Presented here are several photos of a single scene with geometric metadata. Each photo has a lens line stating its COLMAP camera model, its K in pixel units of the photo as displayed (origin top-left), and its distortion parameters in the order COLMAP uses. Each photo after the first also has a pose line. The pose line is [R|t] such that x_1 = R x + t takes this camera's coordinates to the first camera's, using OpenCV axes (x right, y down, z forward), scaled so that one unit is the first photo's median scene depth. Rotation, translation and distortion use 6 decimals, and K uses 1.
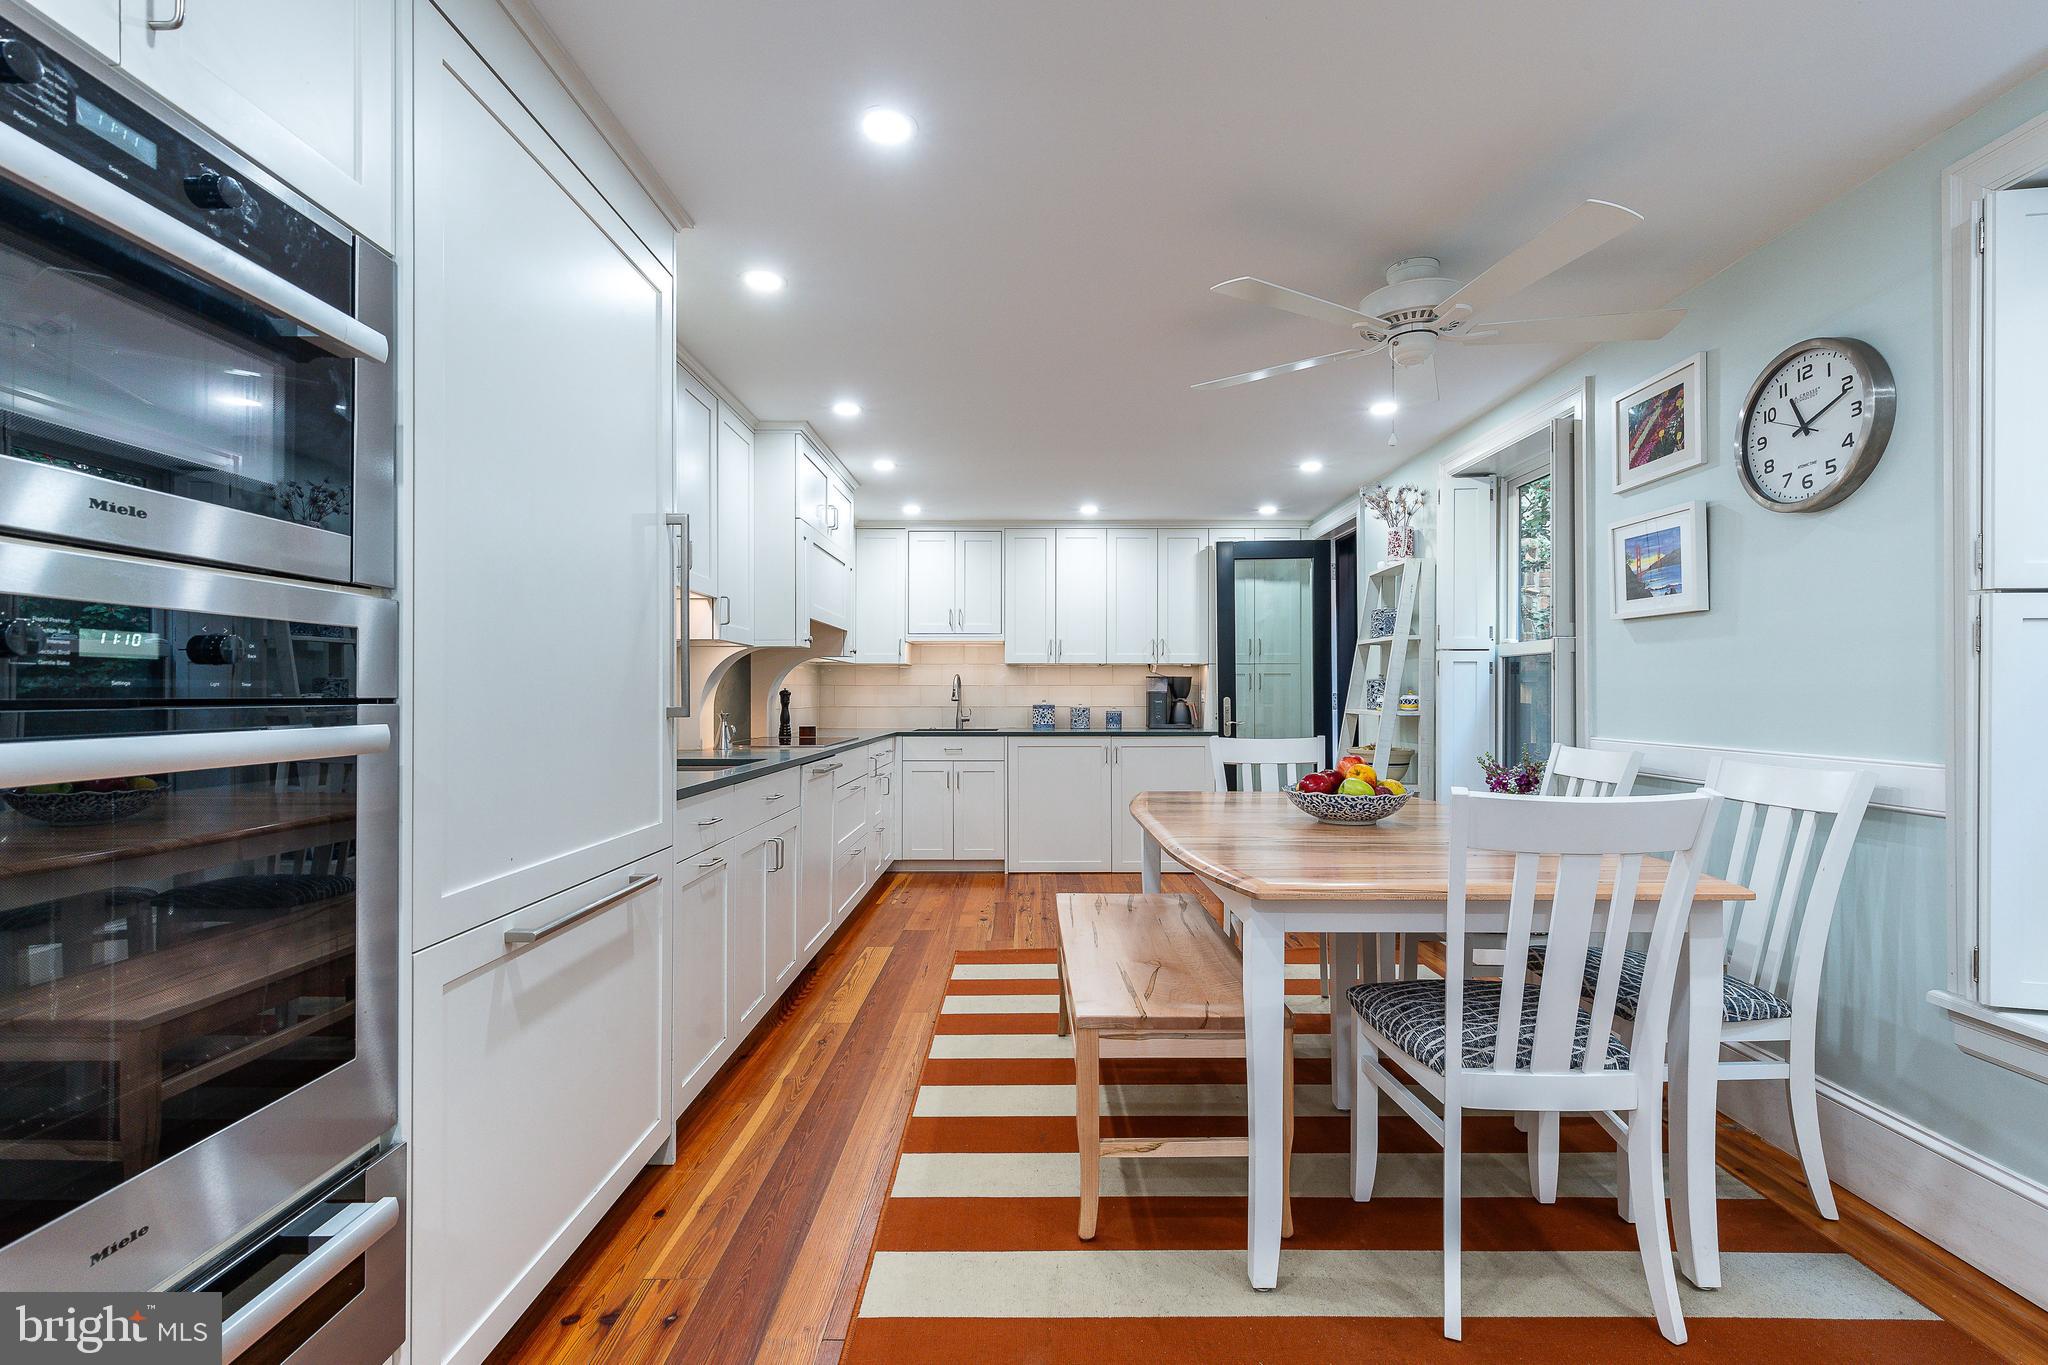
lens RADIAL K [[927.5, 0, 1024.4], [0, 927.5, 687.8], [0, 0, 1]] dist [0.005218, -0.001567]
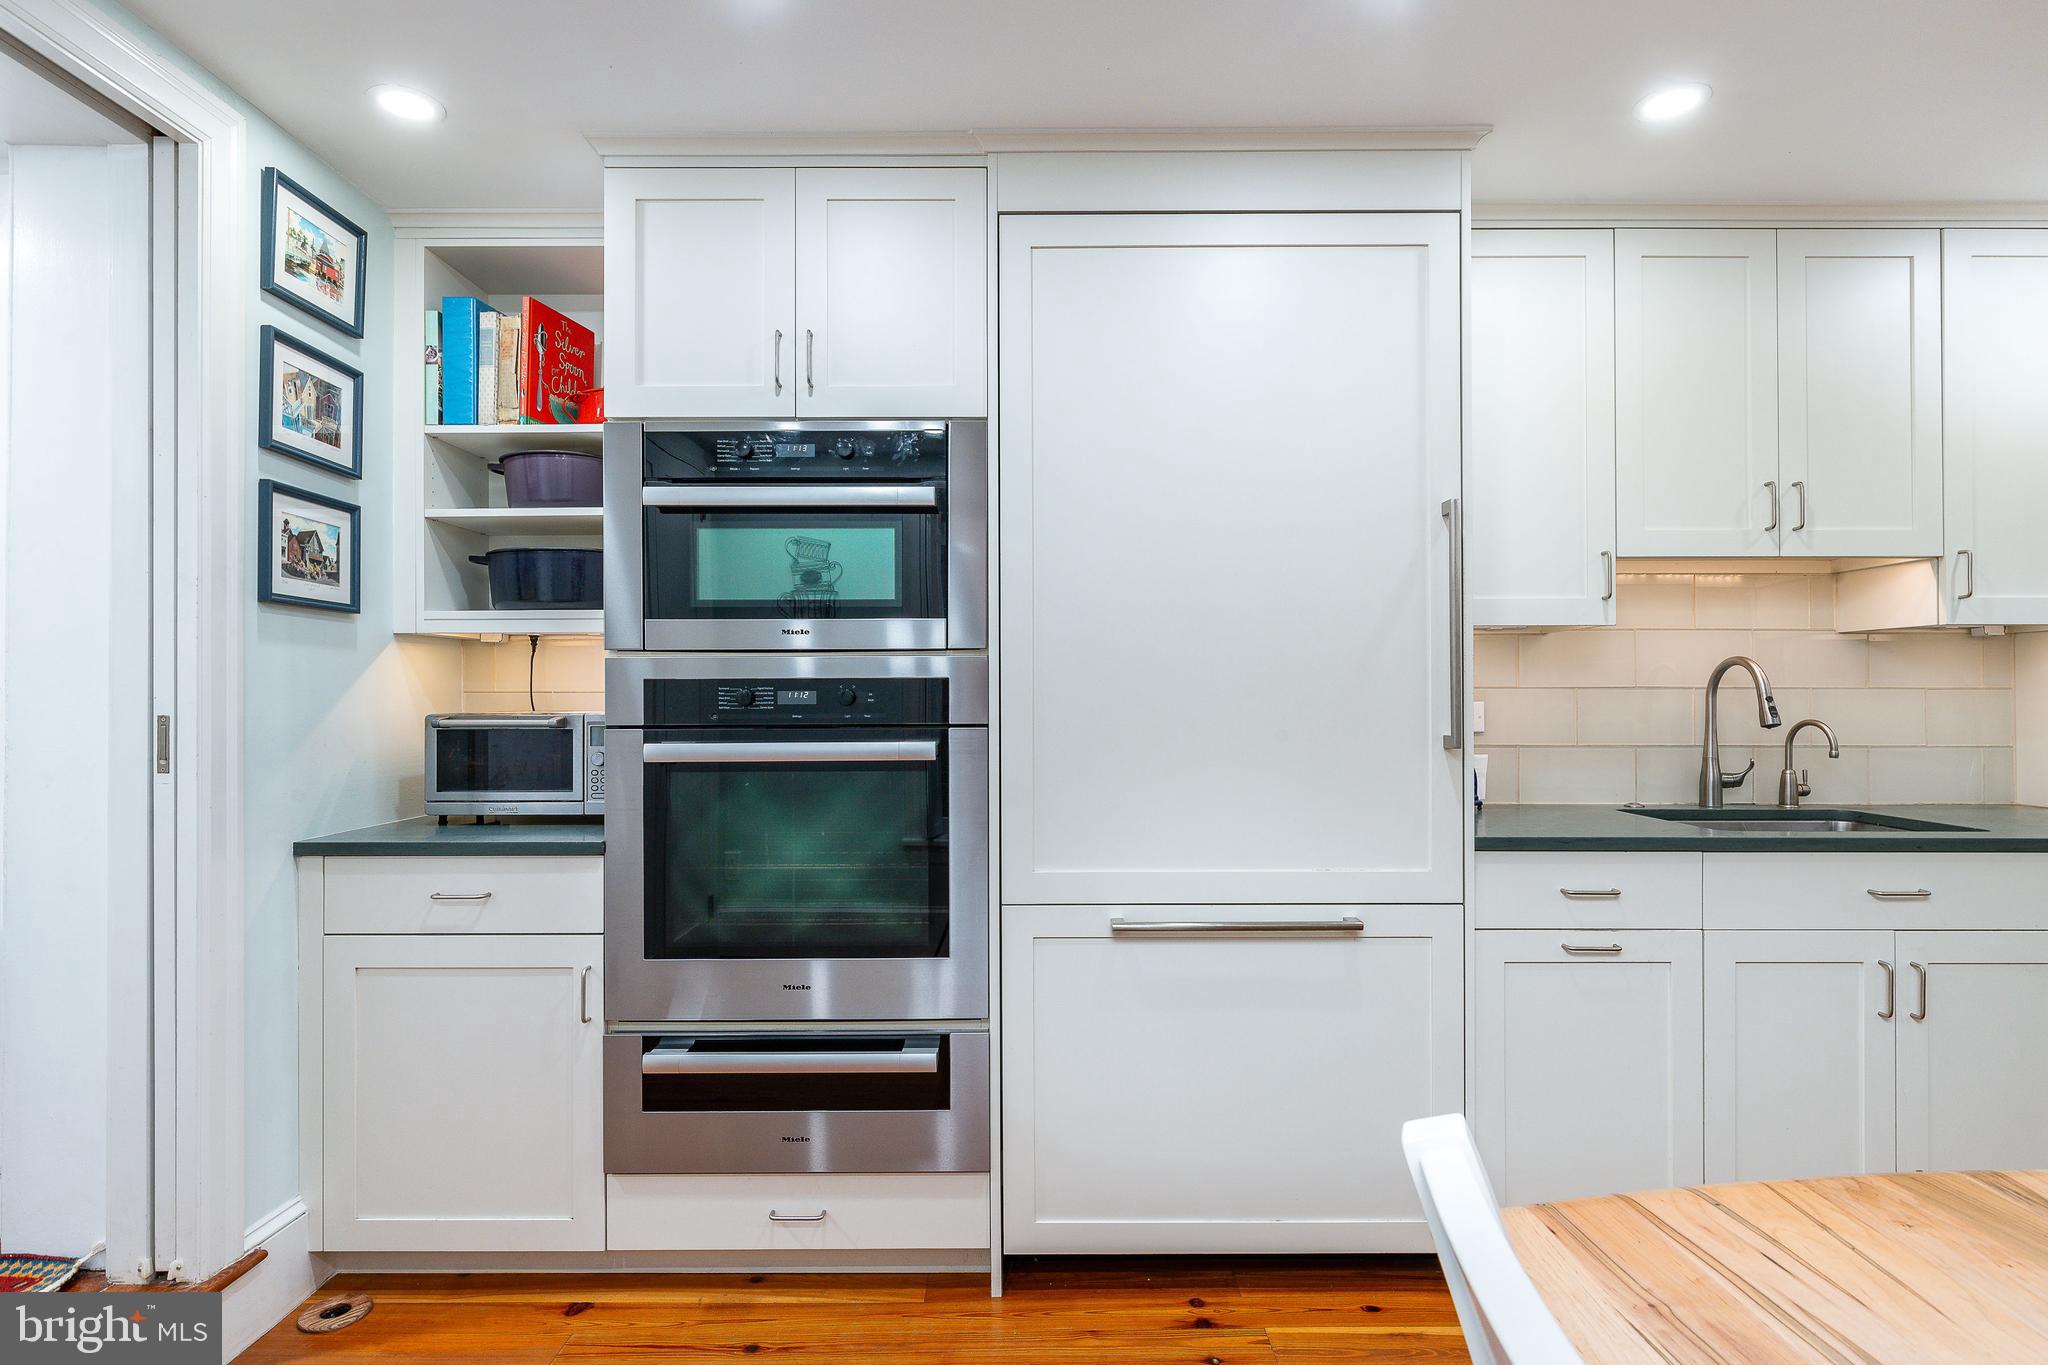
lens RADIAL K [[1066.0, 0, 1024.8], [0, 1066.0, 674.6], [0, 0, 1]] dist [-0.006502, -0.000879]
pose [[0.005641, -0.004963, -0.999972, 0.878193], [0.010768, 0.999930, -0.004902, -0.051236], [0.999926, -0.010740, 0.005694, 0.944014]]
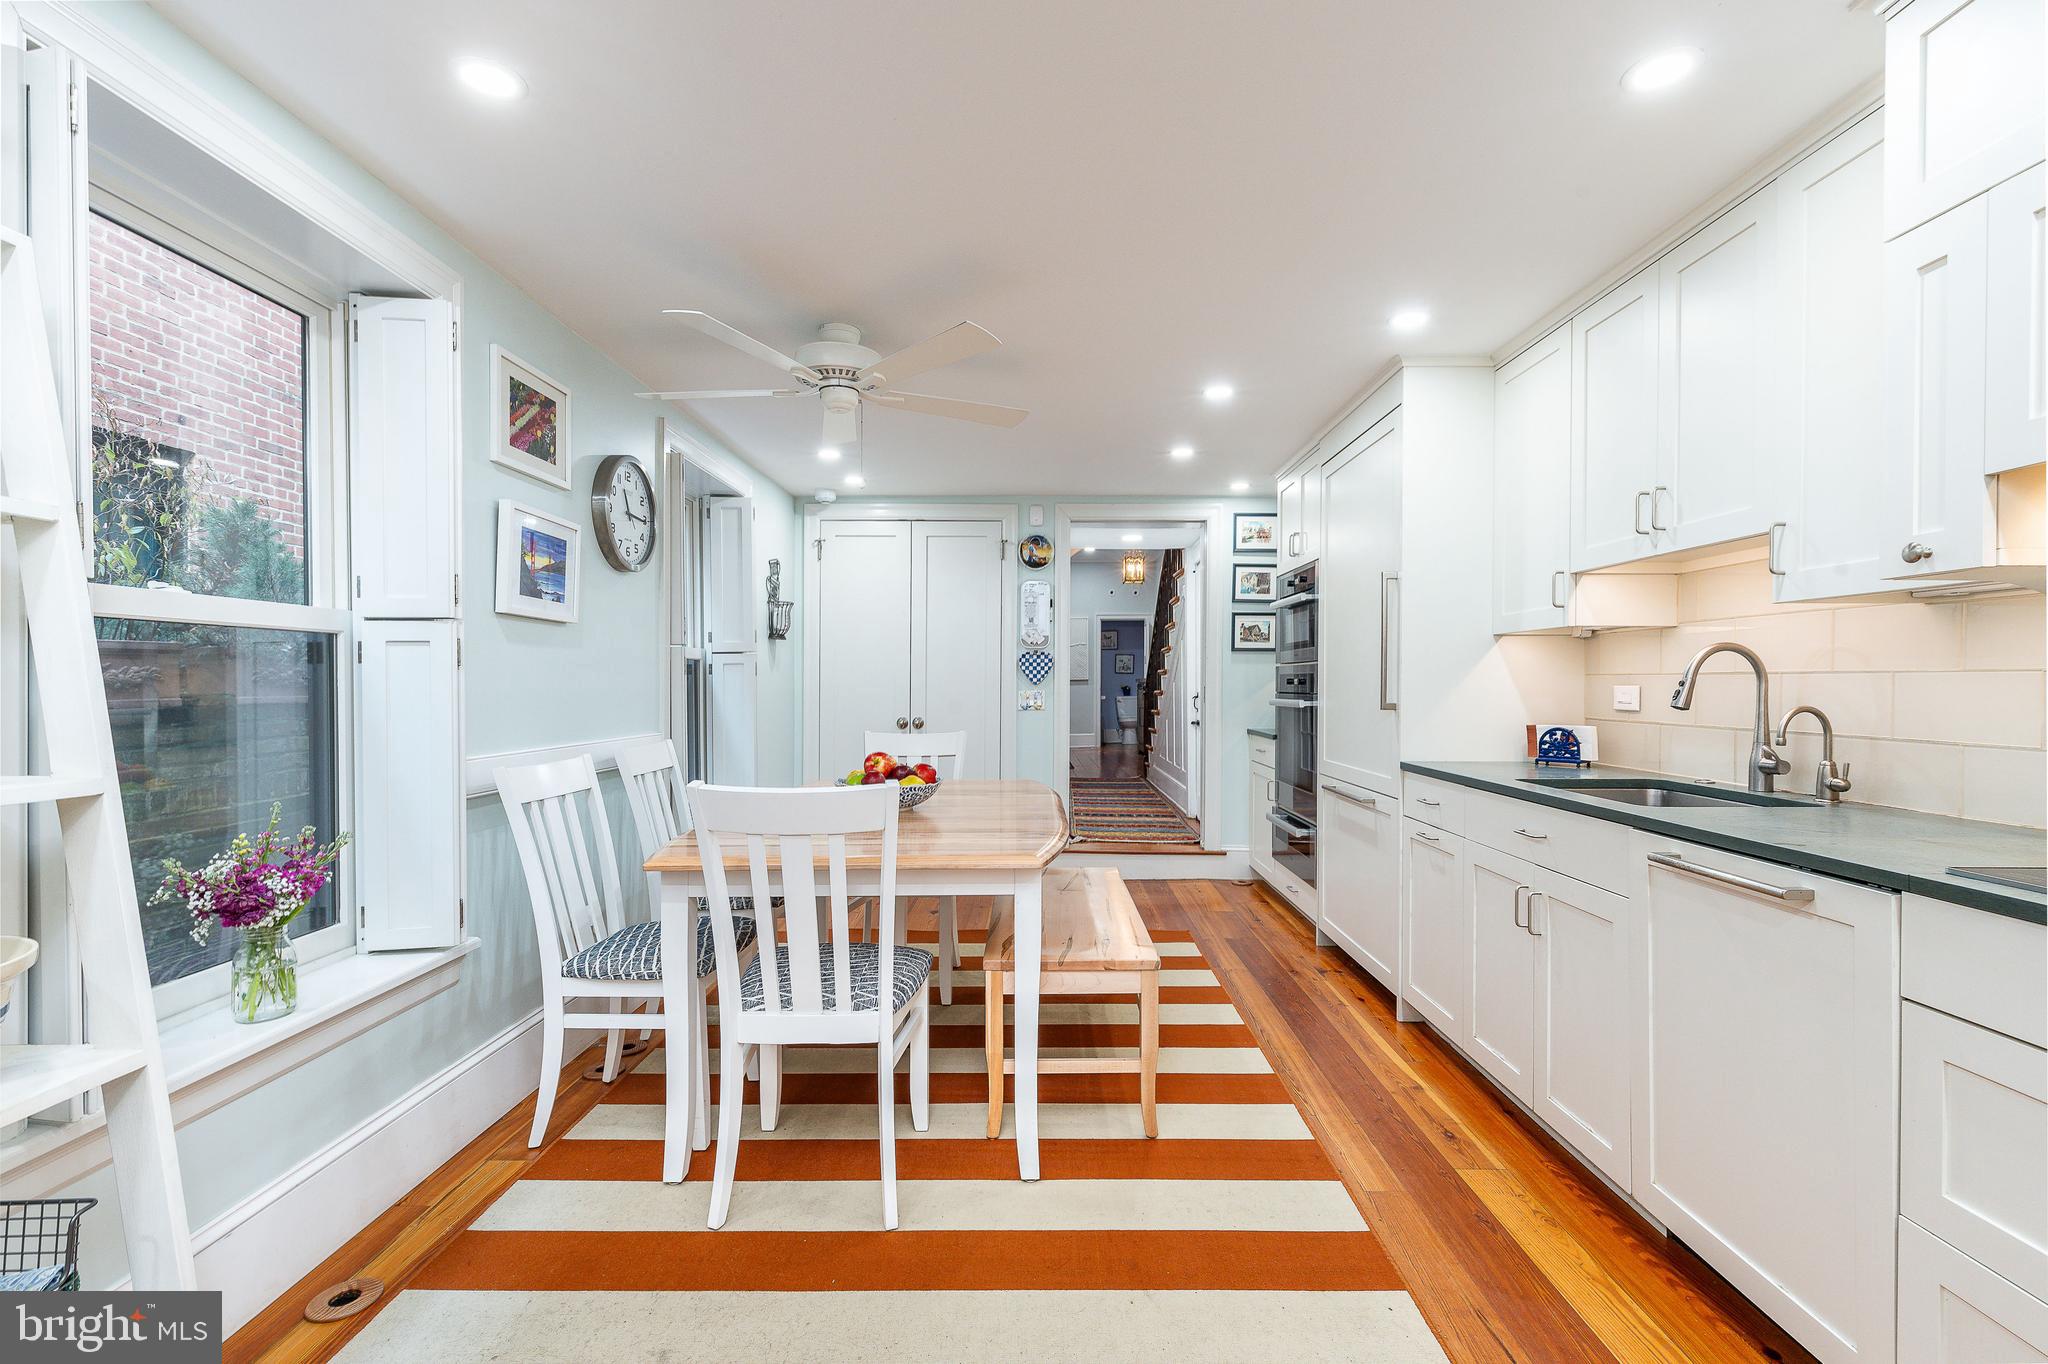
lens RADIAL K [[927.5, 0, 1028.8], [0, 927.5, 690.6], [0, 0, 1]] dist [0.005218, -0.001567]
pose [[-0.999957, 0.002661, 0.008875, 0.285713], [0.002649, 0.999996, -0.001387, 0.005434], [-0.008878, -0.001364, -0.999960, 3.870741]]
